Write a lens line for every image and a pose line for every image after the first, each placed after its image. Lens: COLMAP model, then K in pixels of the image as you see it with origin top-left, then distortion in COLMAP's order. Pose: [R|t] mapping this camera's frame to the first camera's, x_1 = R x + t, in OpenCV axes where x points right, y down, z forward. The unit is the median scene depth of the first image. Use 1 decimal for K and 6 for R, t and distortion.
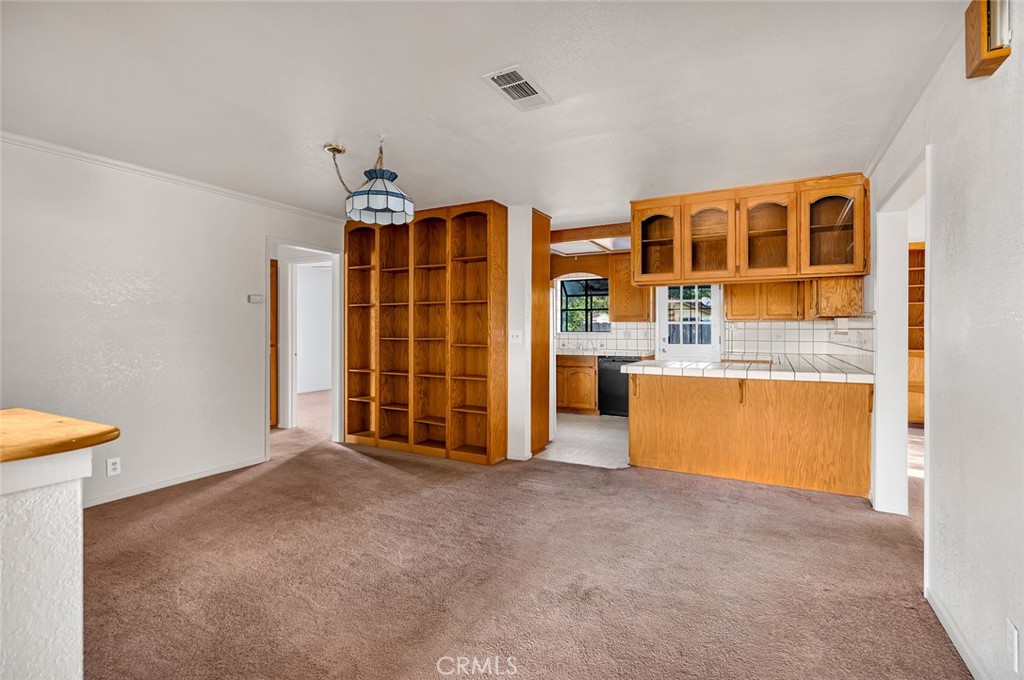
lens RADIAL K [[464.1, 0, 517.7], [0, 464.1, 332.8], [0, 0, 1]] dist [-0.003945, 0.000921]
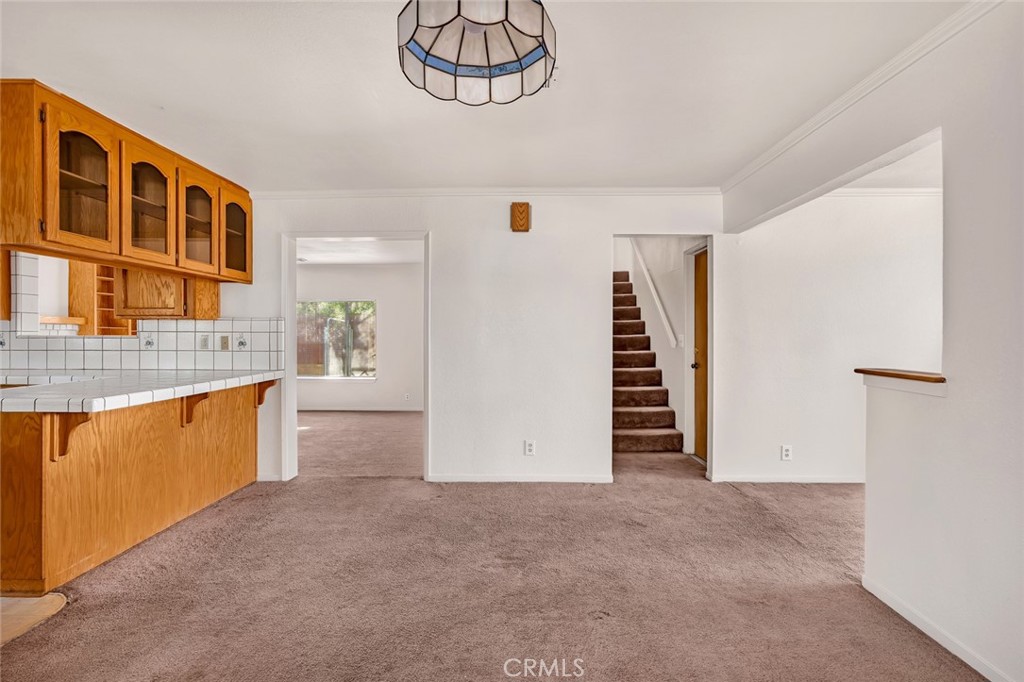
lens RADIAL K [[488.0, 0, 513.7], [0, 488.0, 340.2], [0, 0, 1]] dist [0.001222, 0.000504]
pose [[-0.450106, -0.015593, 0.892839, -0.553075], [-0.000338, 0.999850, 0.017291, -0.008579], [-0.892975, 0.007481, -0.450044, 0.900206]]
